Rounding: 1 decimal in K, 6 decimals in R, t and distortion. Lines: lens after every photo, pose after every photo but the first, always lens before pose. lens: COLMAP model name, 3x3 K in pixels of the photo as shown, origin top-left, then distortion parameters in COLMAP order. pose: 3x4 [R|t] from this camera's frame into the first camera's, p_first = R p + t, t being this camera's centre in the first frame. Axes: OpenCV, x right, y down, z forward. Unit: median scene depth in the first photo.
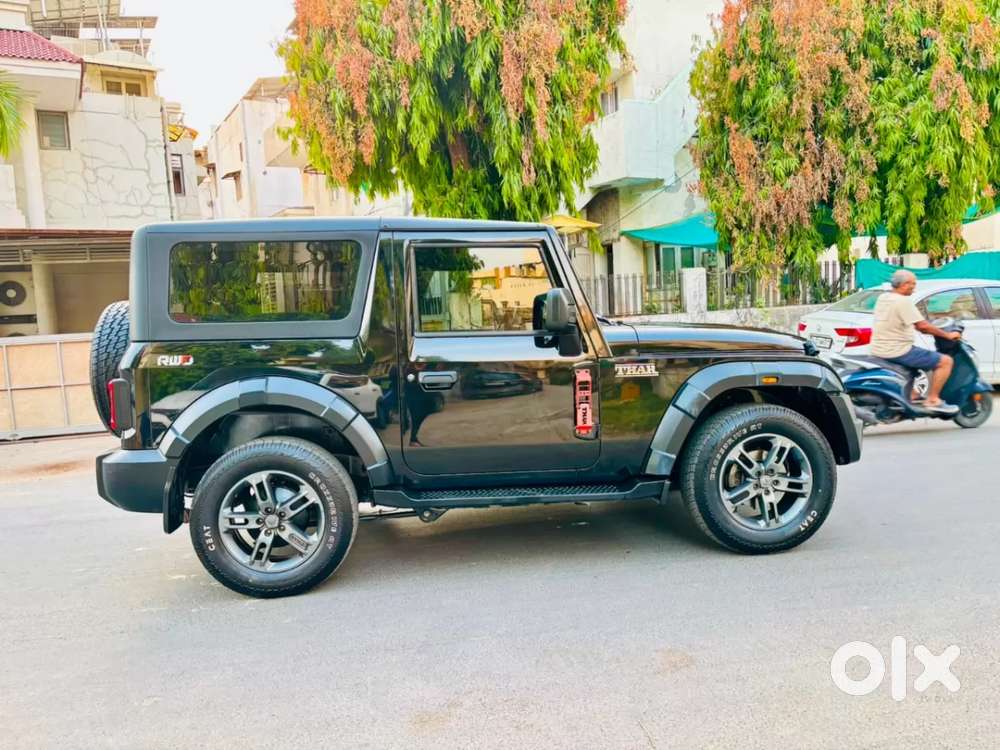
lens RADIAL K [[757.1, 0, 498.9], [0, 757.1, 381.7], [0, 0, 1]] dist [0.051648, -0.051031]
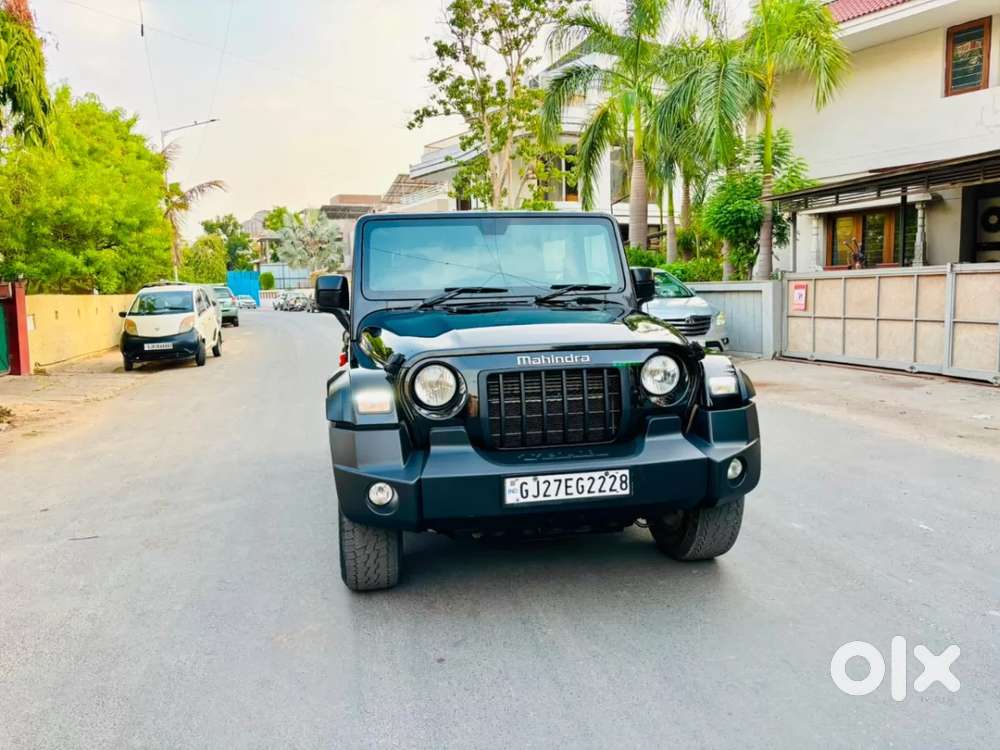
lens RADIAL K [[757.1, 0, 498.9], [0, 757.1, 381.7], [0, 0, 1]] dist [0.051648, -0.051031]
pose [[0.098306, 0.176471, -0.979384, 0.498890], [-0.056260, 0.983563, 0.171577, -0.068708], [0.993565, 0.038233, 0.106619, 0.445078]]
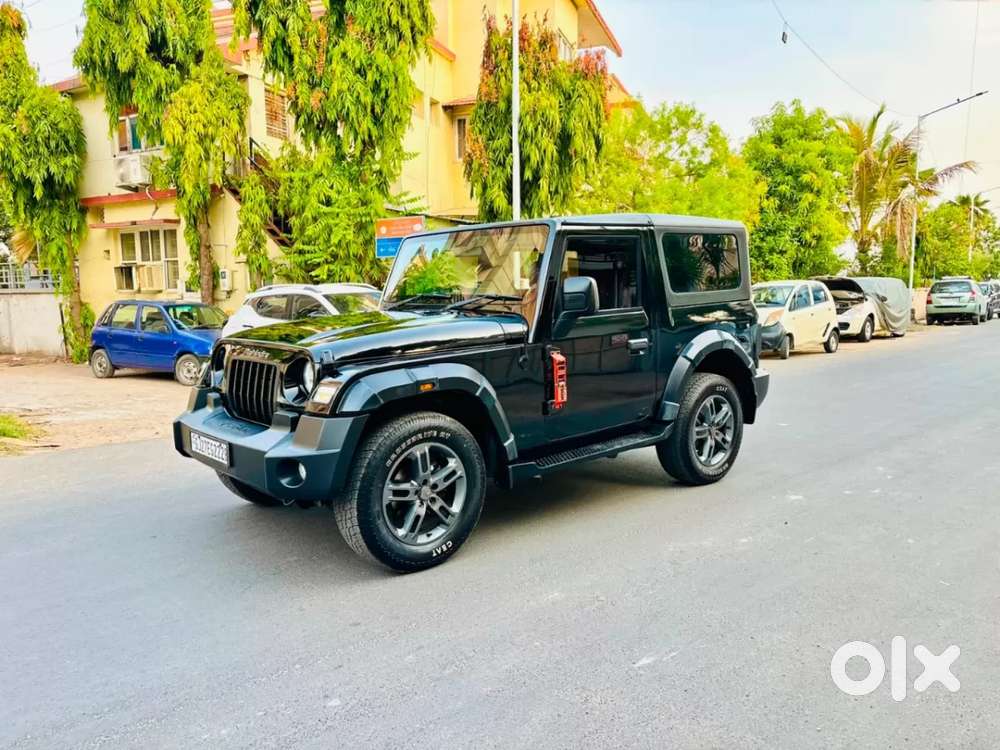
lens RADIAL K [[757.1, 0, 498.9], [0, 757.1, 381.7], [0, 0, 1]] dist [0.051648, -0.051031]
pose [[-0.803857, 0.131195, -0.580174, 0.317028], [0.005220, 0.976892, 0.213672, -0.097902], [0.594800, 0.168733, -0.785966, 0.917116]]
